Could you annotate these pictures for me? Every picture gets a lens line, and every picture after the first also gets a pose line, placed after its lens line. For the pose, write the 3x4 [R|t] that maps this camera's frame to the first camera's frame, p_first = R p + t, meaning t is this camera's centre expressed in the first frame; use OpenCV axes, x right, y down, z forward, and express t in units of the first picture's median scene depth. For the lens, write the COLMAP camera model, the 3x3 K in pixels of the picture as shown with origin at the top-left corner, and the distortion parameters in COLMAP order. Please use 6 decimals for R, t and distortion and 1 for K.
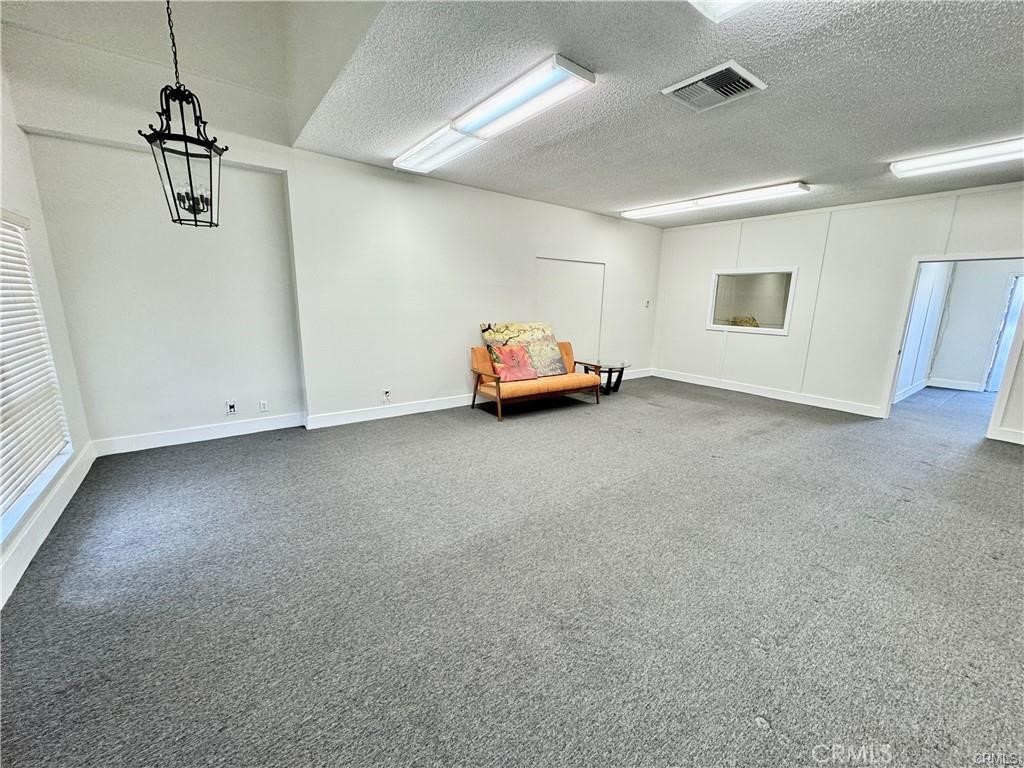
lens RADIAL K [[408.6, 0, 512.5], [0, 408.6, 381.8], [0, 0, 1]] dist [-0.003039, -0.000070]
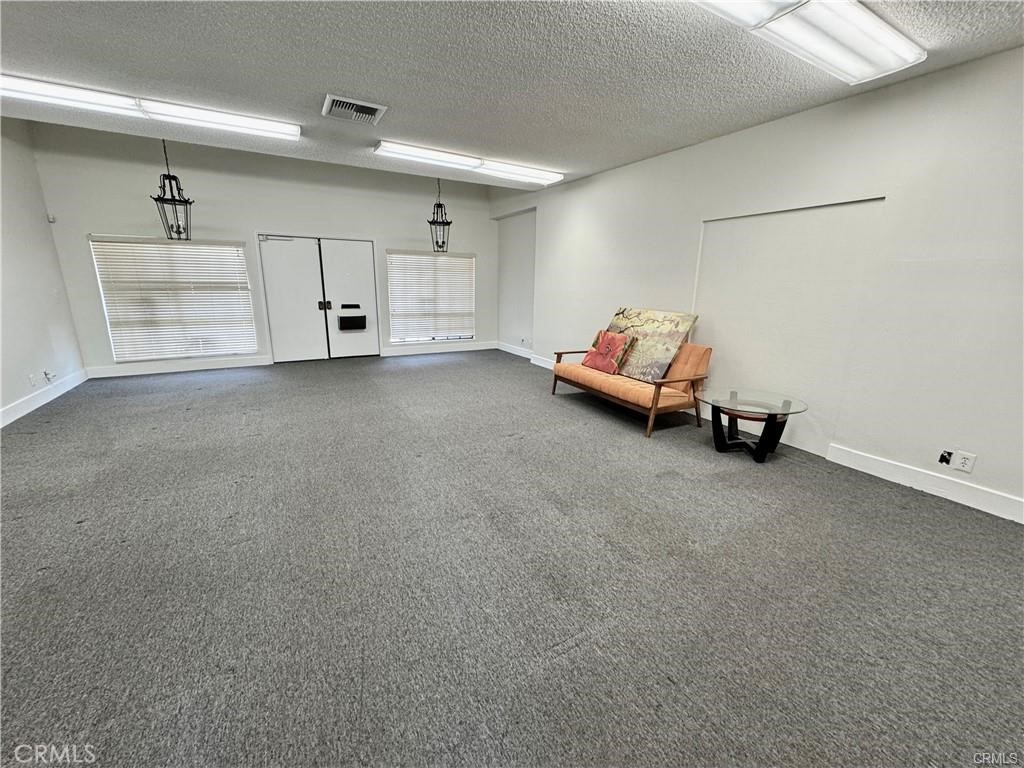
lens RADIAL K [[408.6, 0, 512.5], [0, 408.6, 381.8], [0, 0, 1]] dist [-0.003039, -0.000070]
pose [[-0.120775, 0.211824, -0.969817, 1.002807], [-0.219354, 0.947123, 0.234184, -0.160948], [0.968141, 0.241016, -0.067924, 0.948254]]
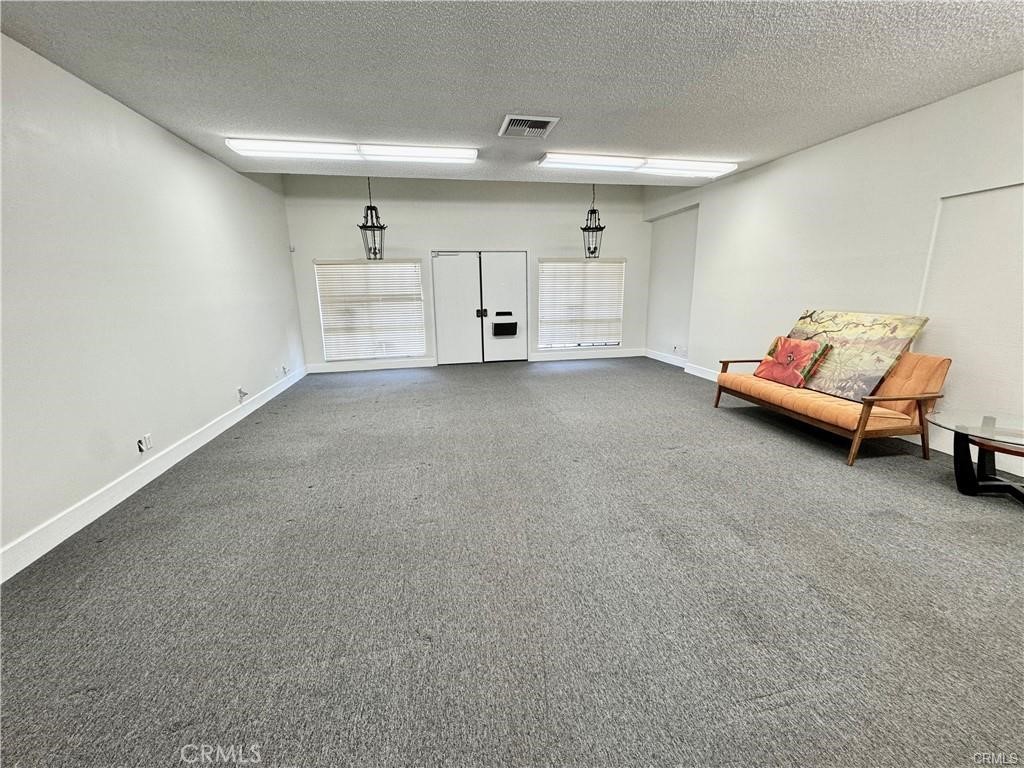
lens RADIAL K [[408.6, 0, 512.5], [0, 408.6, 381.8], [0, 0, 1]] dist [-0.003039, -0.000070]
pose [[-0.430617, 0.183453, -0.883693, 1.007425], [-0.175641, 0.943370, 0.281430, -0.146375], [0.885279, 0.276401, -0.374009, 0.905822]]
